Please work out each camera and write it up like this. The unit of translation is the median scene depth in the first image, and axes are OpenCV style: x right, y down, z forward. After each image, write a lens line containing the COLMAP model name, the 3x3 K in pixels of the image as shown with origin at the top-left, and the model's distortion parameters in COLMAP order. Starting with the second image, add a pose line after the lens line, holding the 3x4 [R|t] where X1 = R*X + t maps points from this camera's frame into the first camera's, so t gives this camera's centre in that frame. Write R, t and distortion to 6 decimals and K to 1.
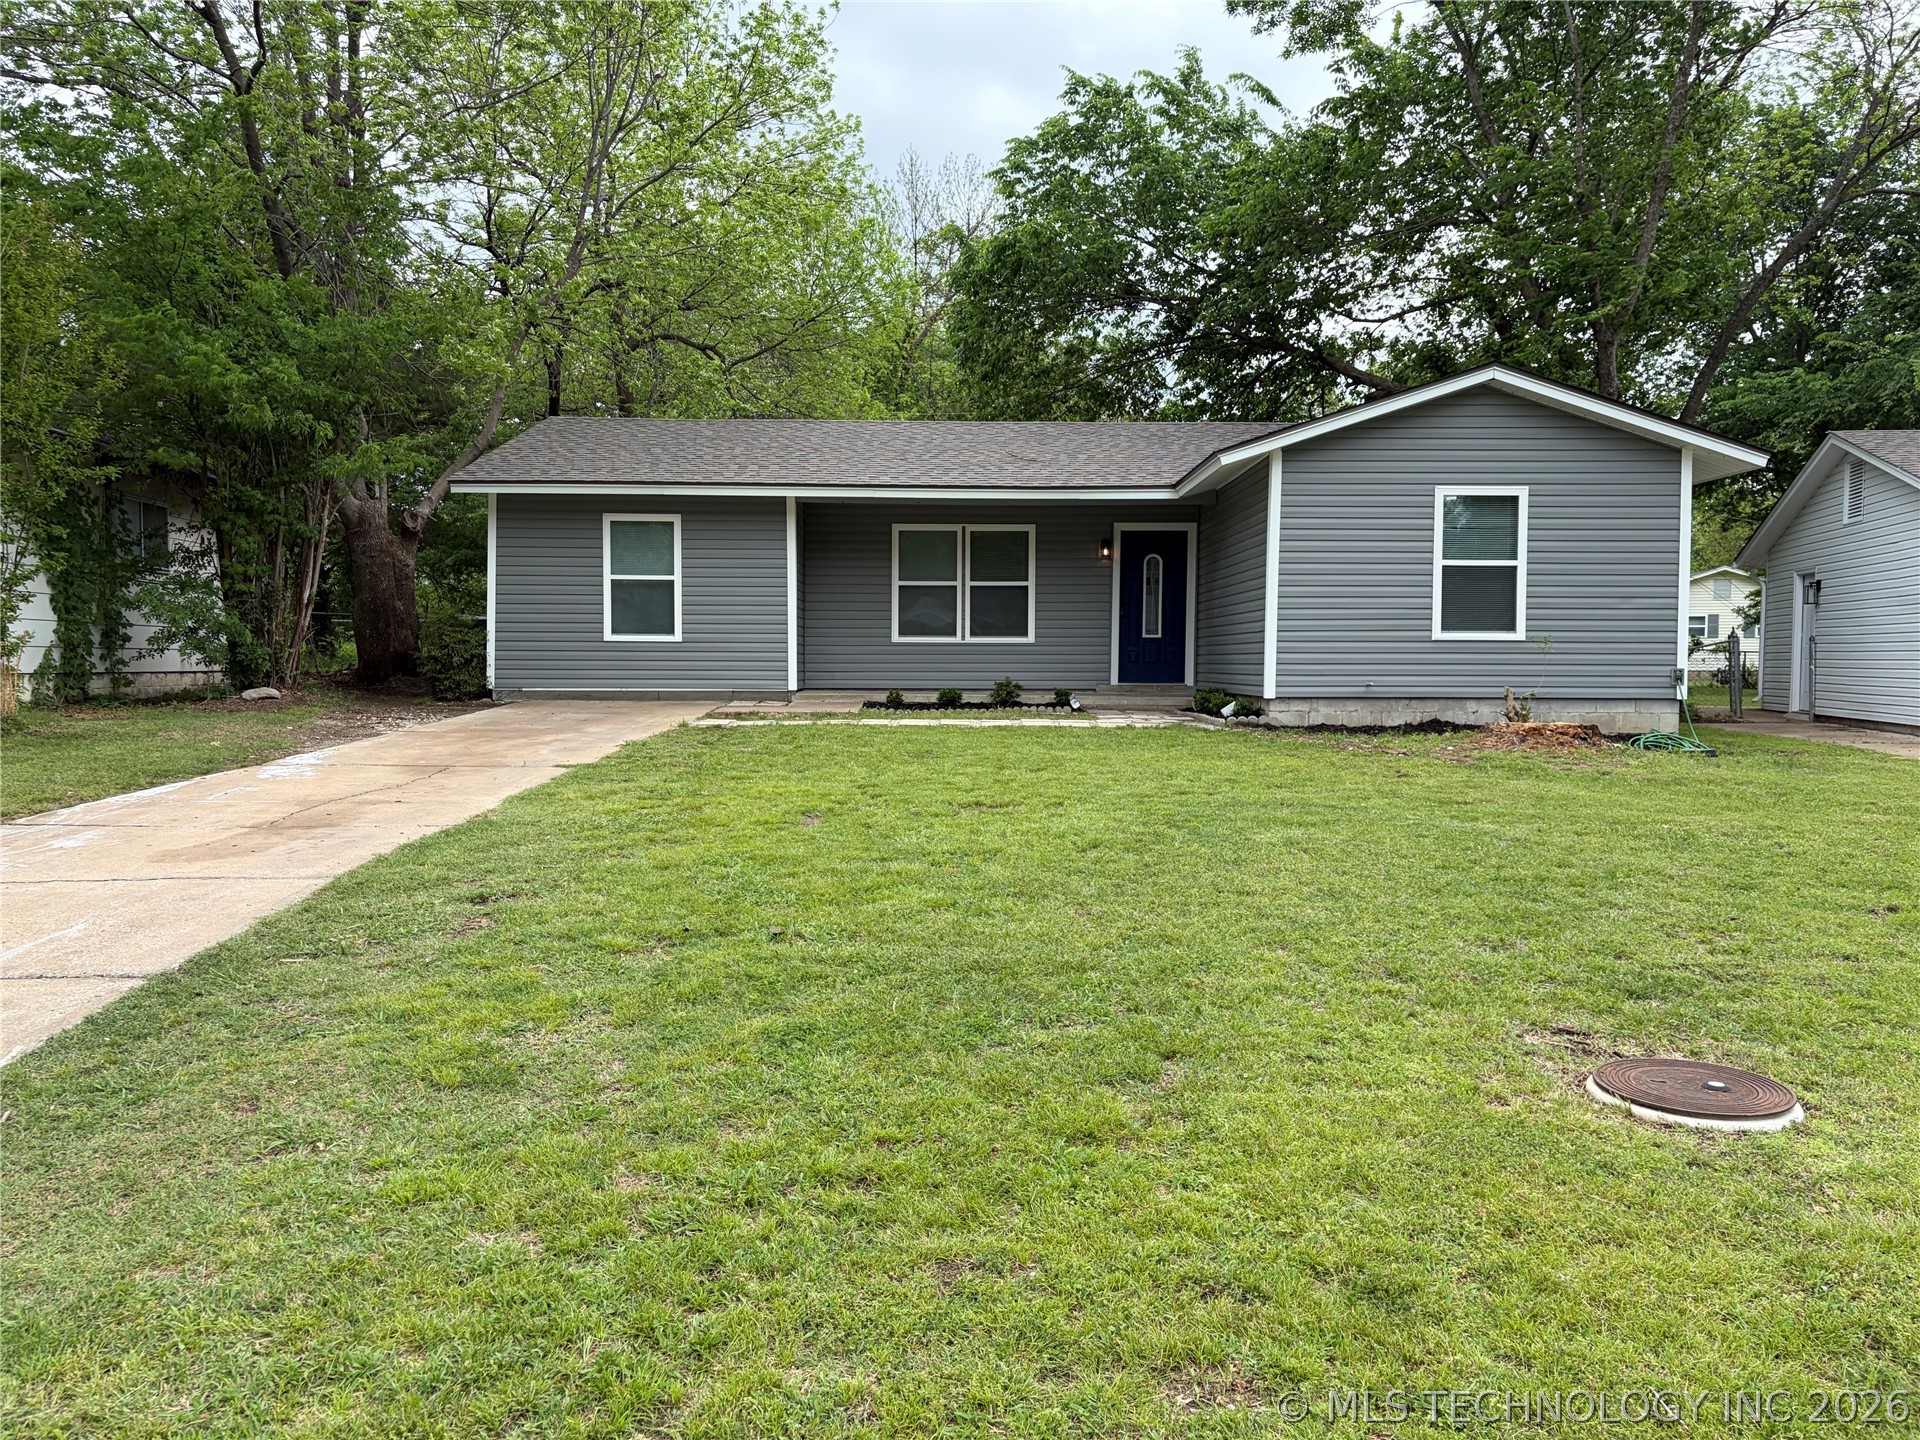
lens RADIAL K [[1447.0, 0, 1032.2], [0, 1447.0, 664.8], [0, 0, 1]] dist [0.026088, -0.016773]
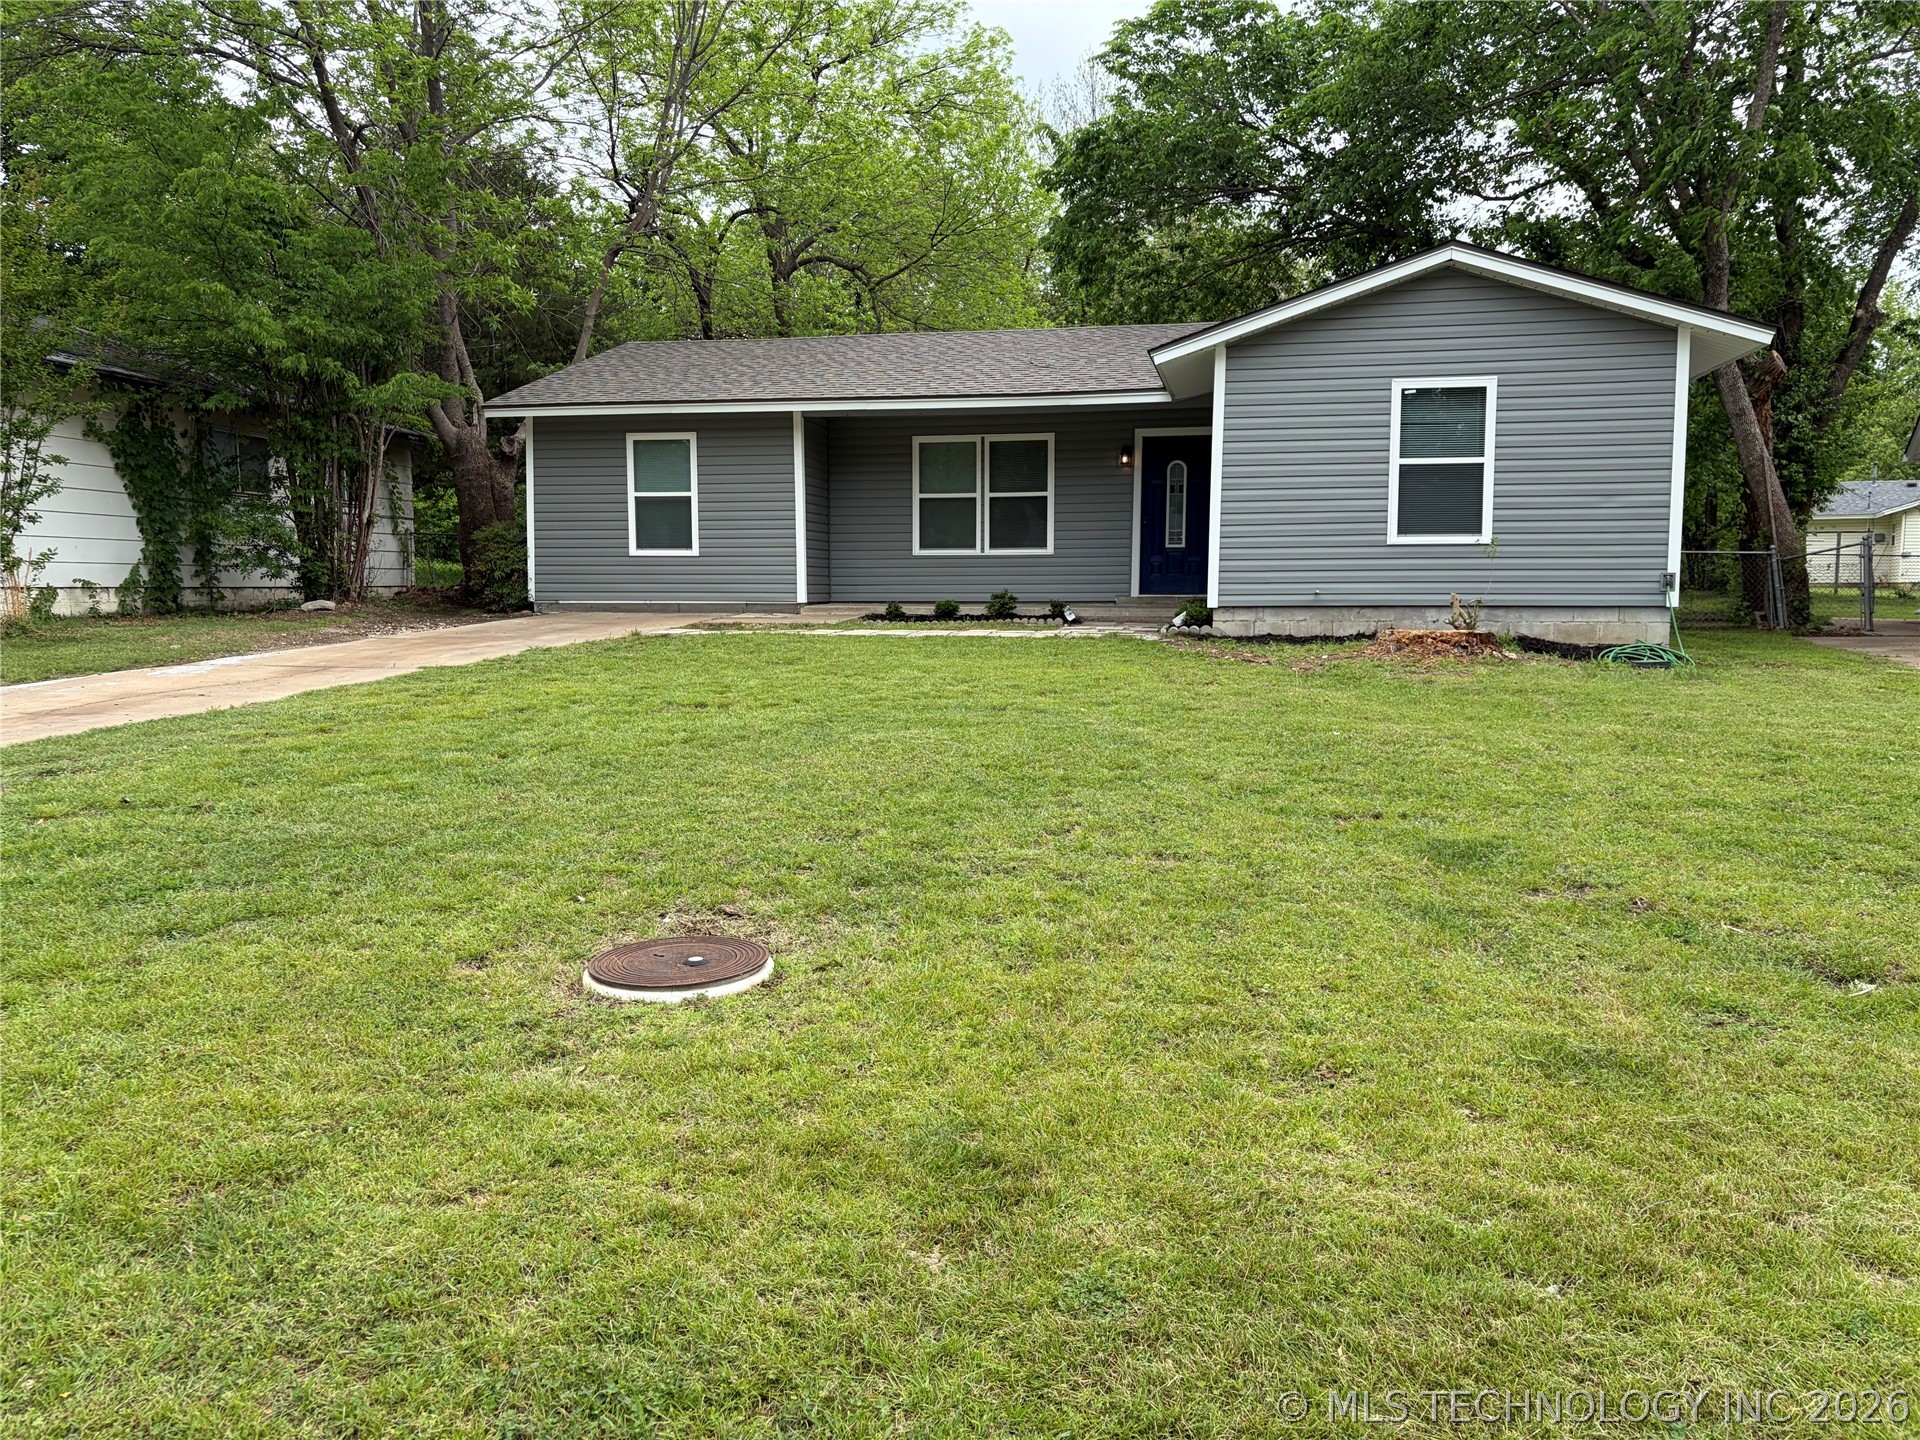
lens RADIAL K [[1447.0, 0, 962.3], [0, 1447.0, 714.8], [0, 0, 1]] dist [0.026088, -0.016773]
pose [[0.979495, 0.012451, -0.201083, 0.155941], [0.005980, 0.995852, 0.090794, 0.004428], [0.201379, -0.090135, 0.975357, 0.010177]]
